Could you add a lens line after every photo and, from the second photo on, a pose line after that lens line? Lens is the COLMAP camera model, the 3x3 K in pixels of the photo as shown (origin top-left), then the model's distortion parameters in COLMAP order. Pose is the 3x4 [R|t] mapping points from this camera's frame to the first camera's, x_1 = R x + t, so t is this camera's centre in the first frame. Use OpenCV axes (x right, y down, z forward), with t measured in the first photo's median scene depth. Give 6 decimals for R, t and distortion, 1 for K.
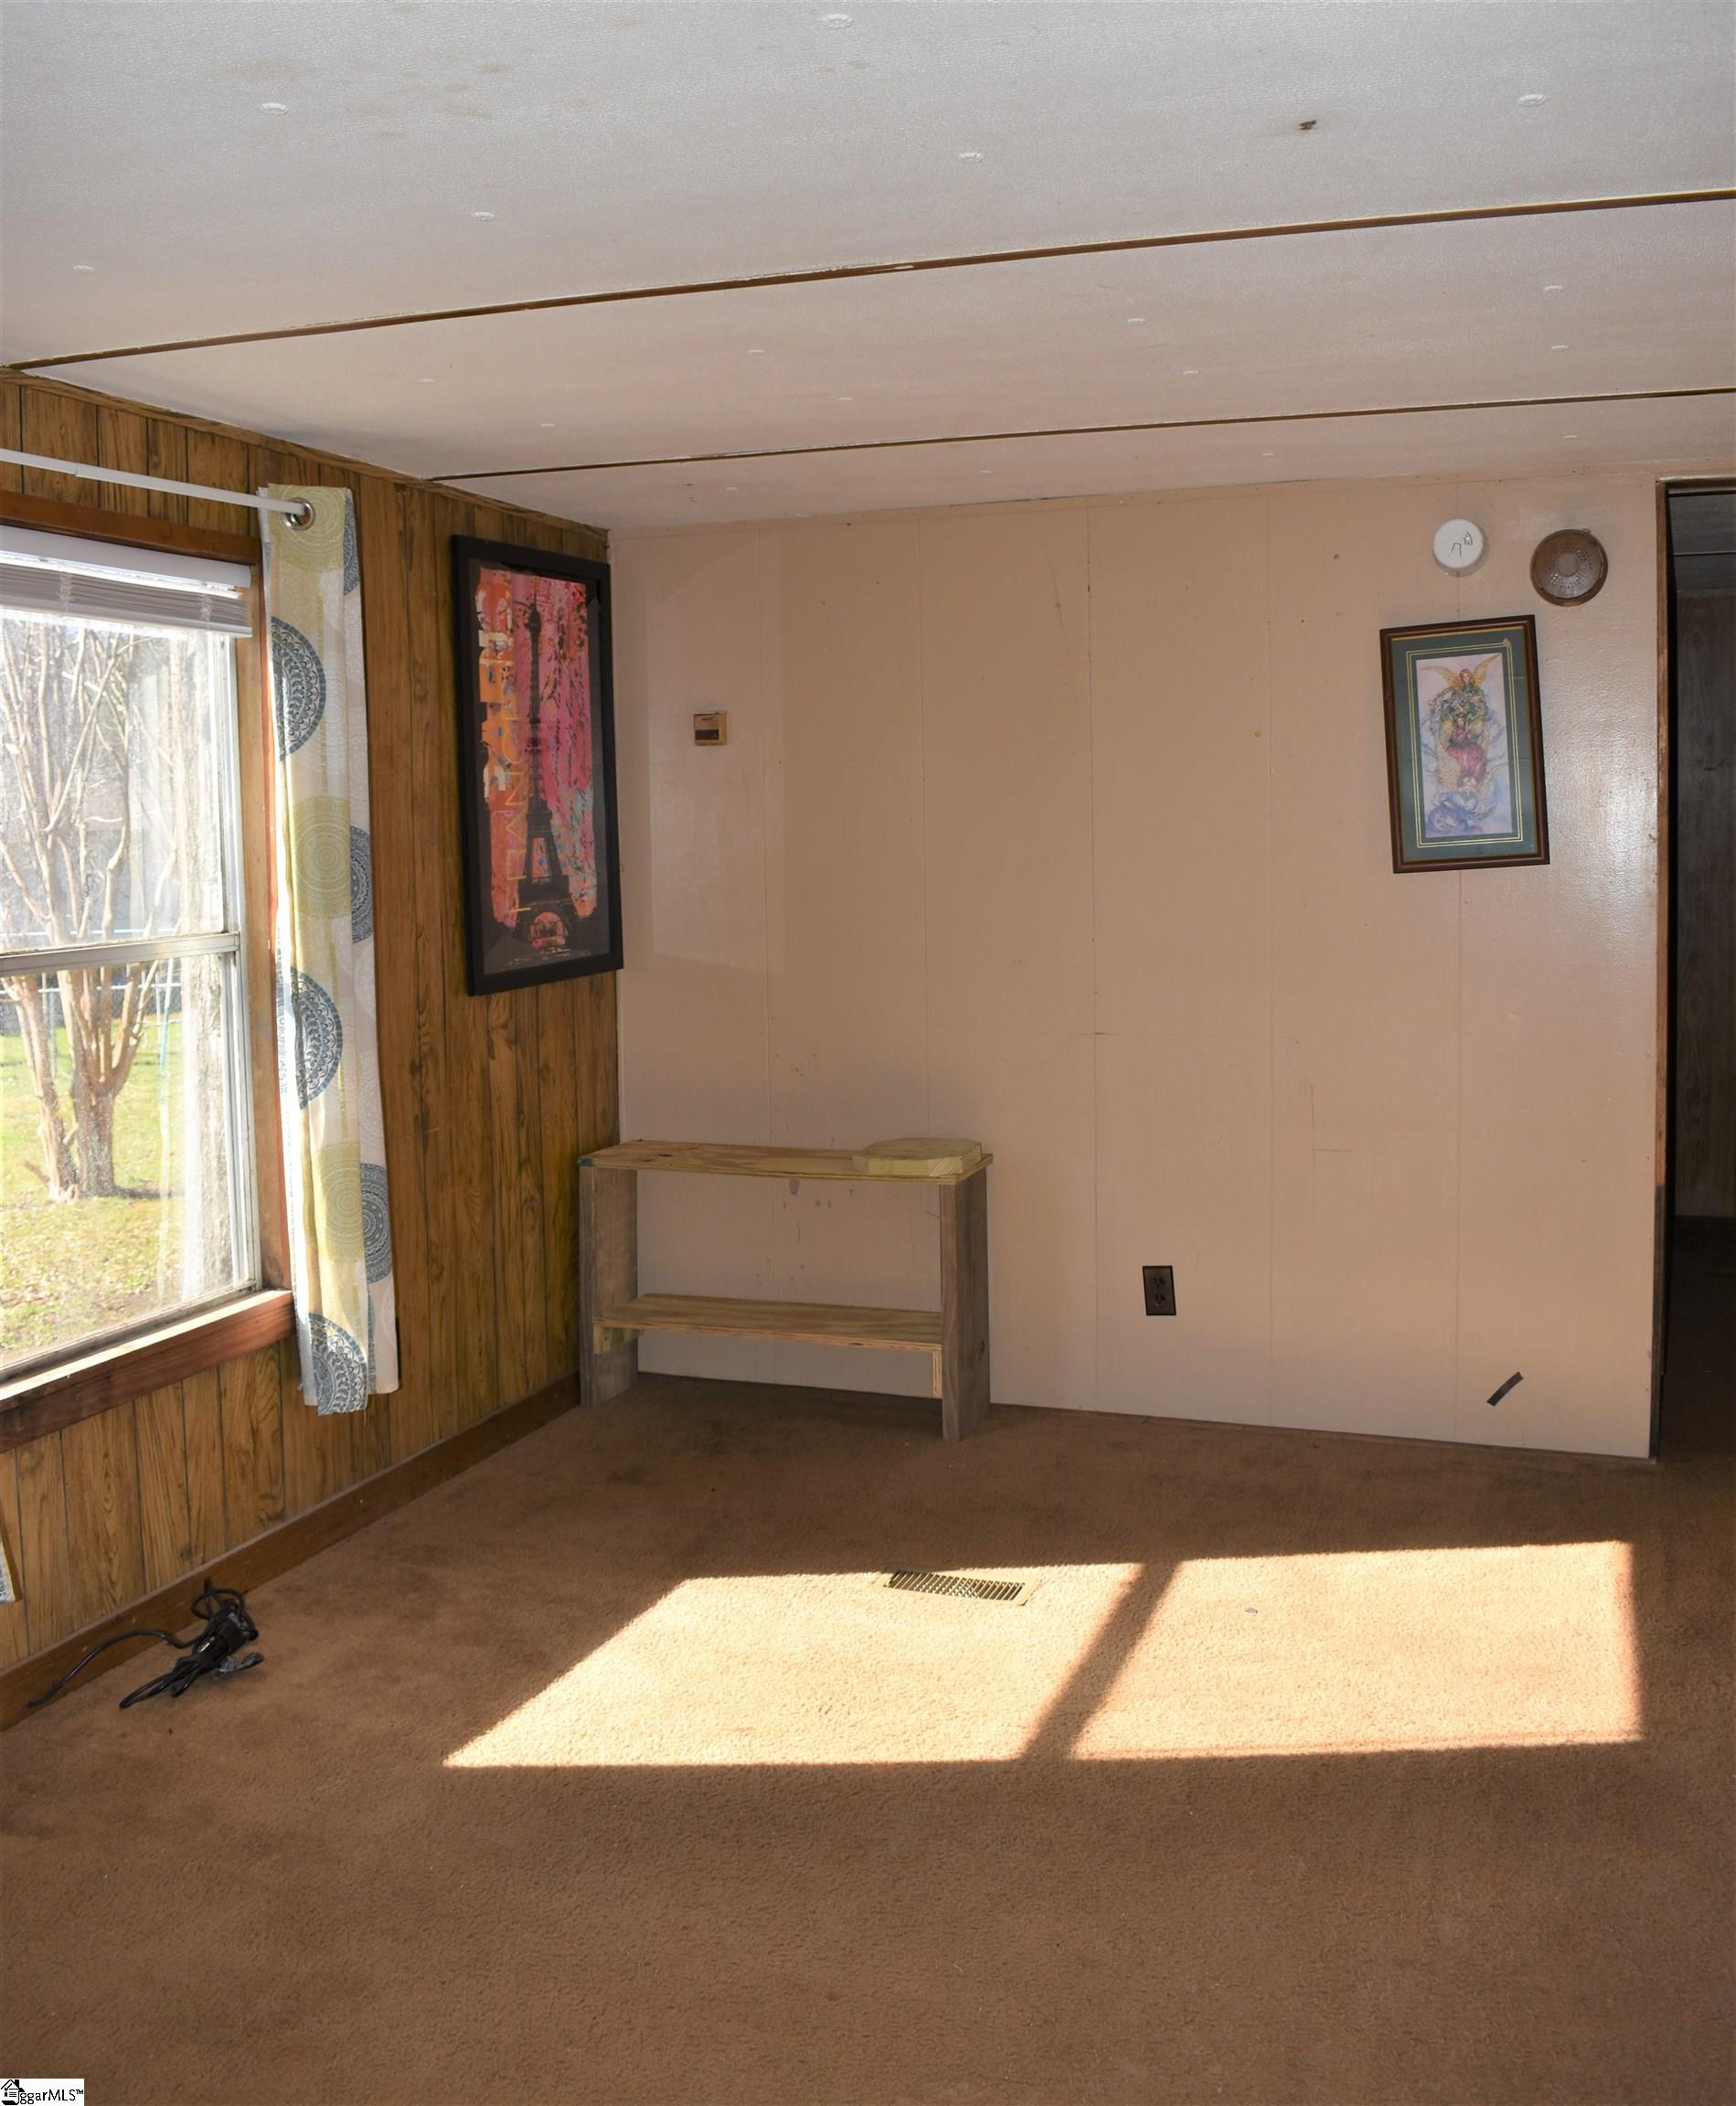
lens RADIAL K [[2054.8, 0, 874.4], [0, 2054.8, 950.2], [0, 0, 1]] dist [-0.098952, 0.018414]
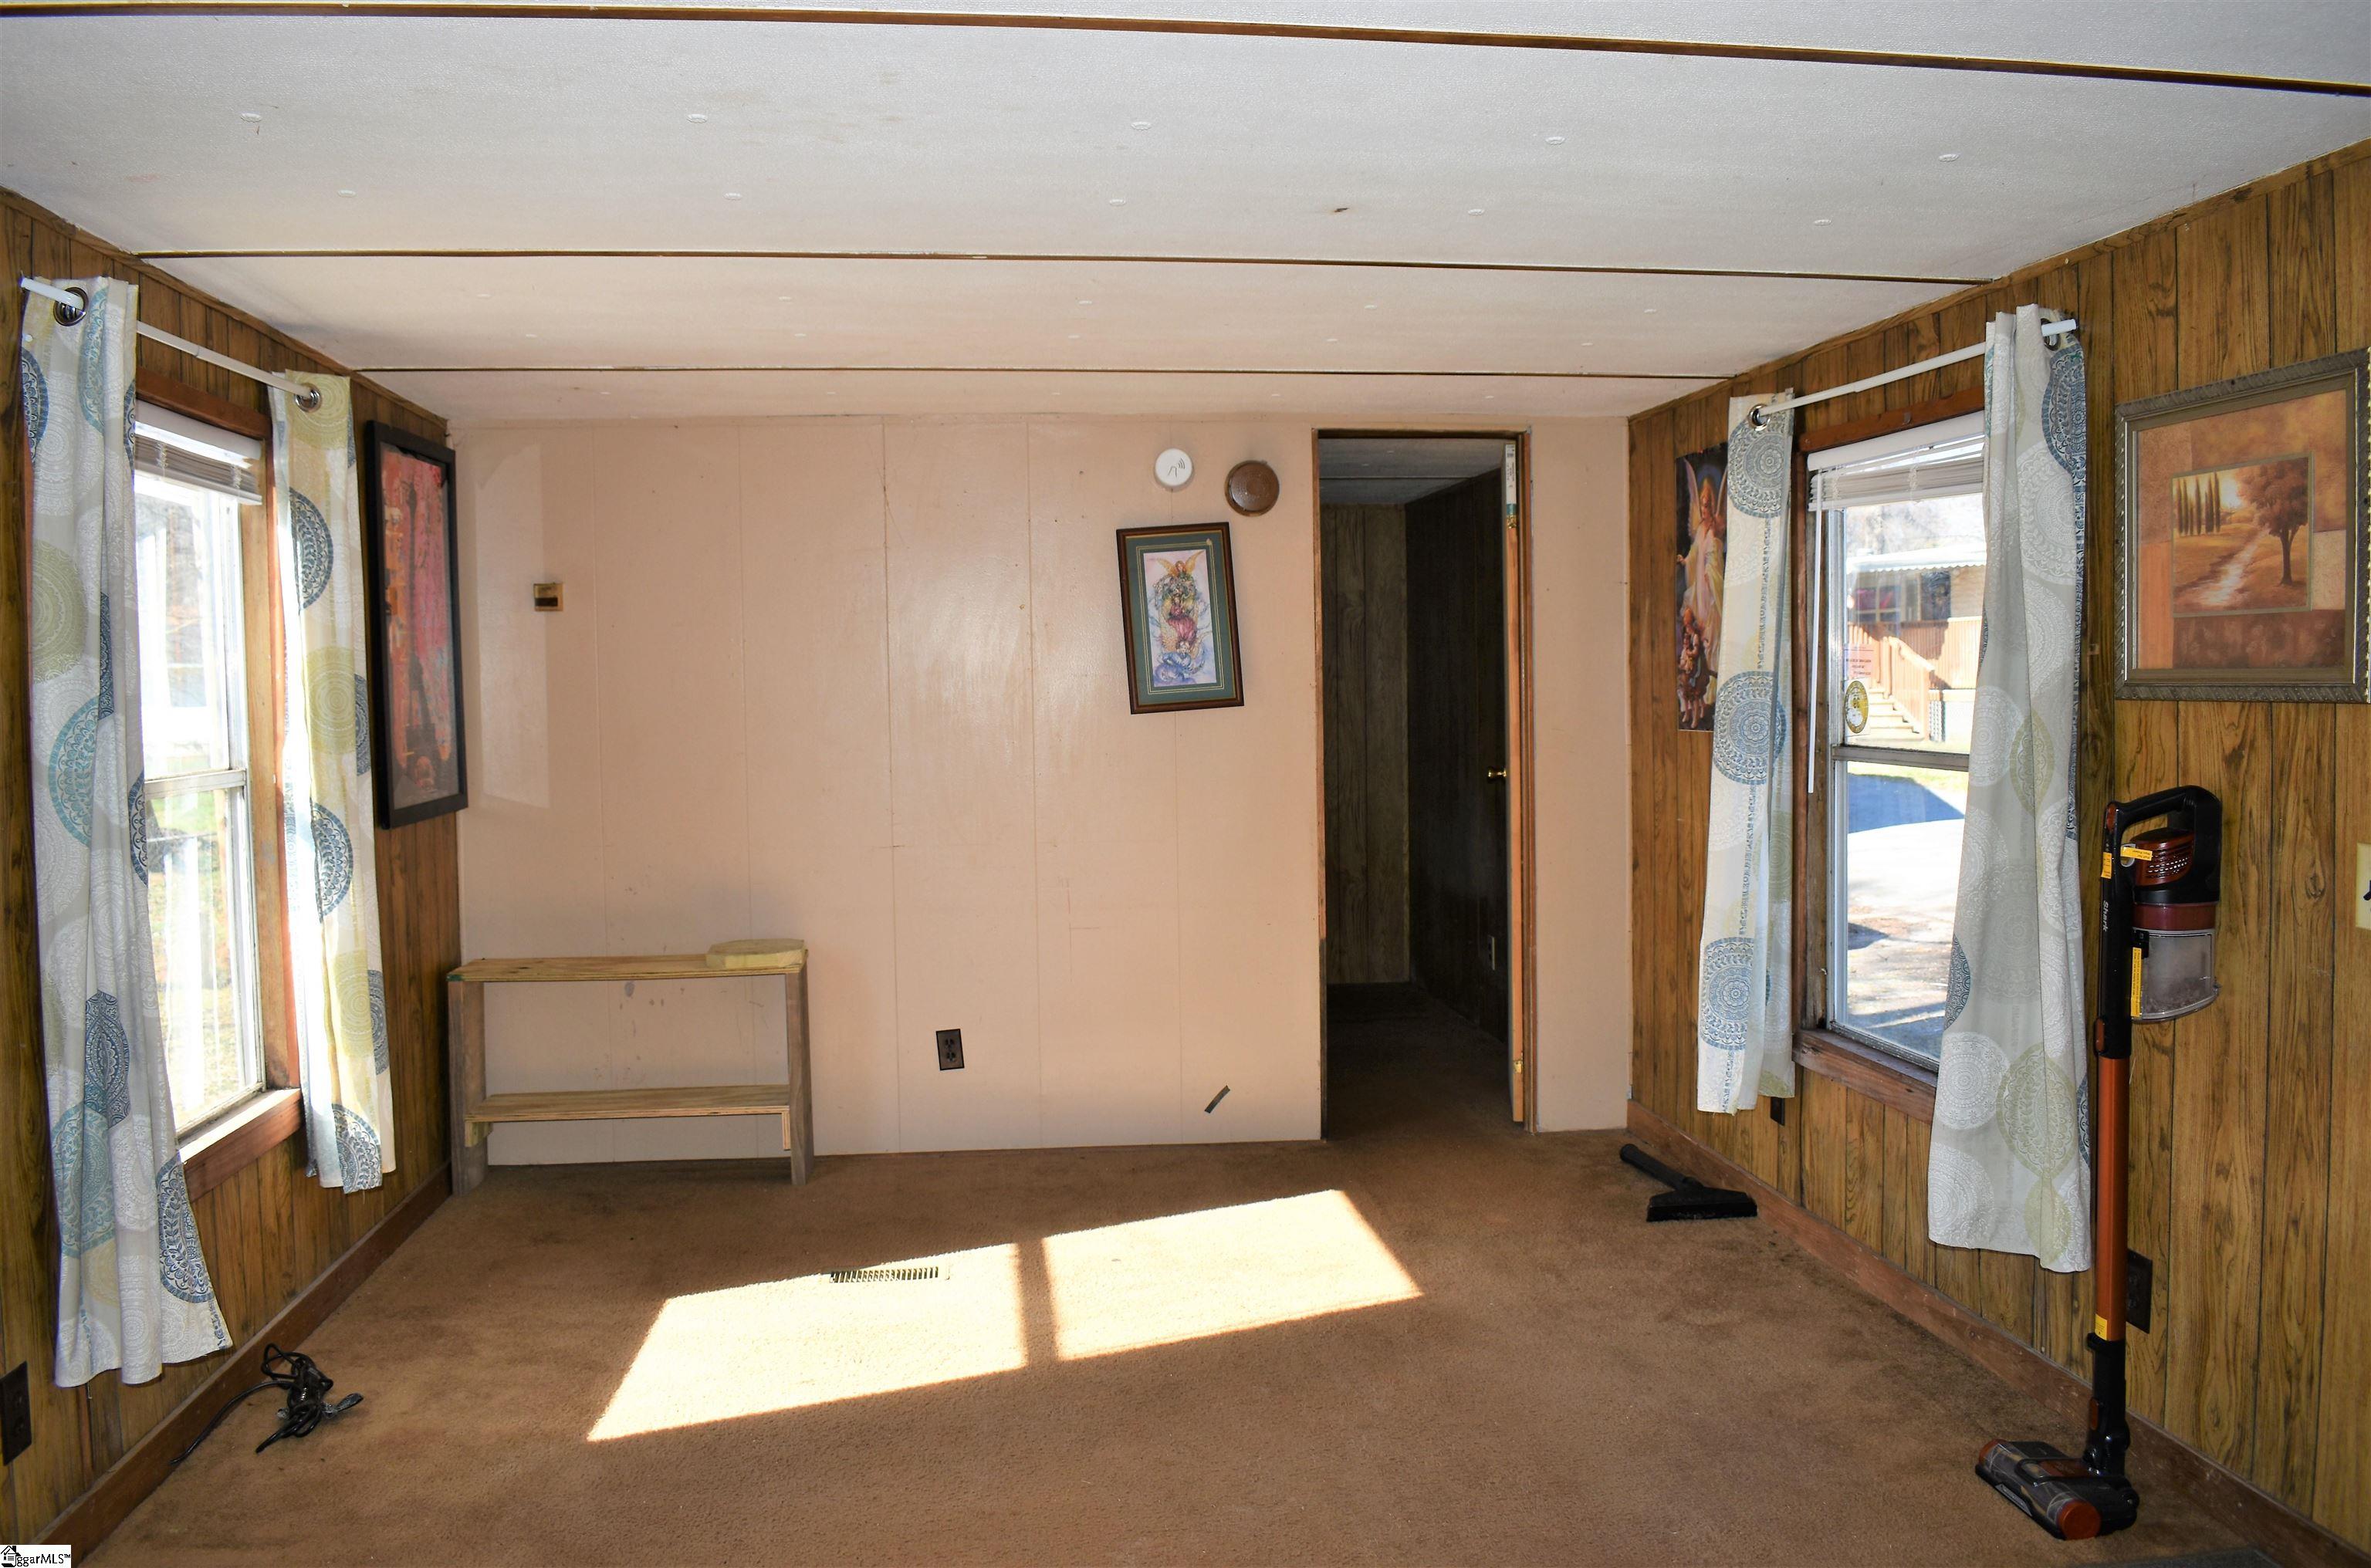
lens RADIAL K [[1890.9, 0, 1185.5], [0, 1890.9, 784.0], [0, 0, 1]] dist [-0.090982, 0.006074]
pose [[0.897523, -0.021494, 0.440444, -0.290130], [0.029424, 0.999504, -0.011183, 0.025463], [-0.439985, 0.022997, 0.897710, -0.129361]]
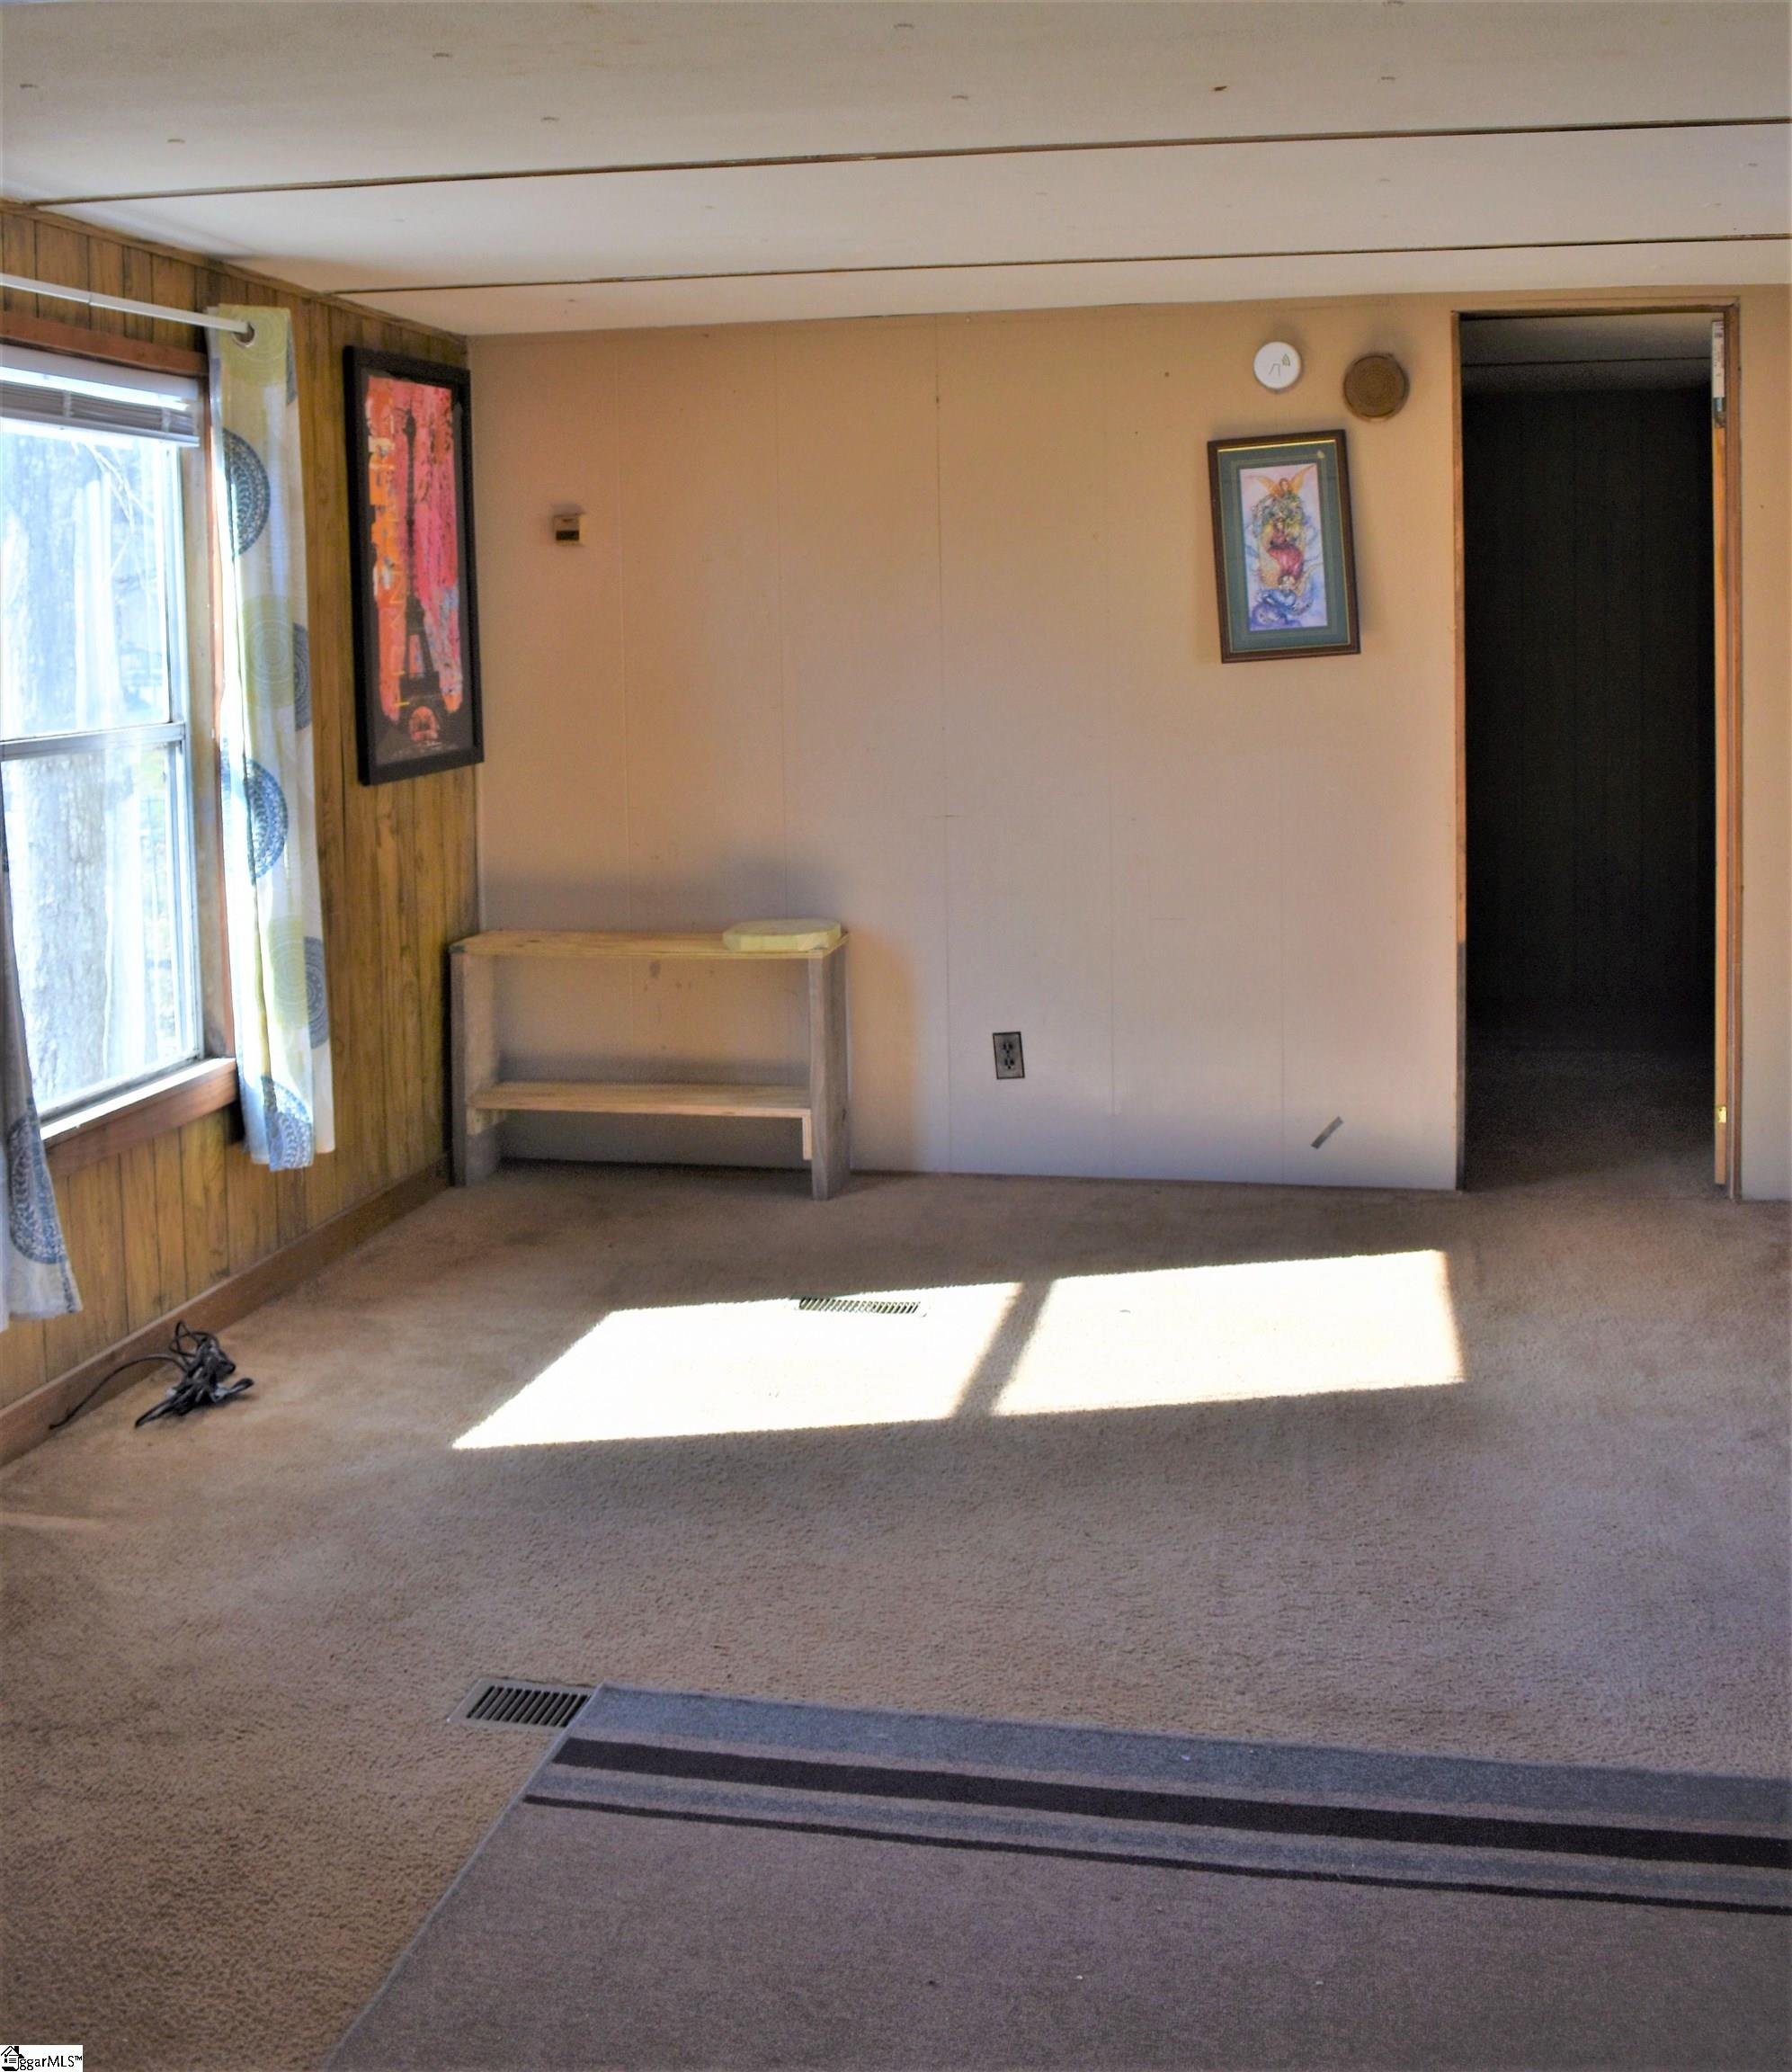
lens RADIAL K [[2373.1, 0, 891.8], [0, 2373.1, 760.5], [0, 0, 1]] dist [-0.096797, 0.013787]
pose [[0.989198, -0.010919, 0.146178, -0.123461], [0.011661, 0.999923, -0.004222, 0.020278], [-0.146121, 0.005881, 0.989249, -0.267794]]
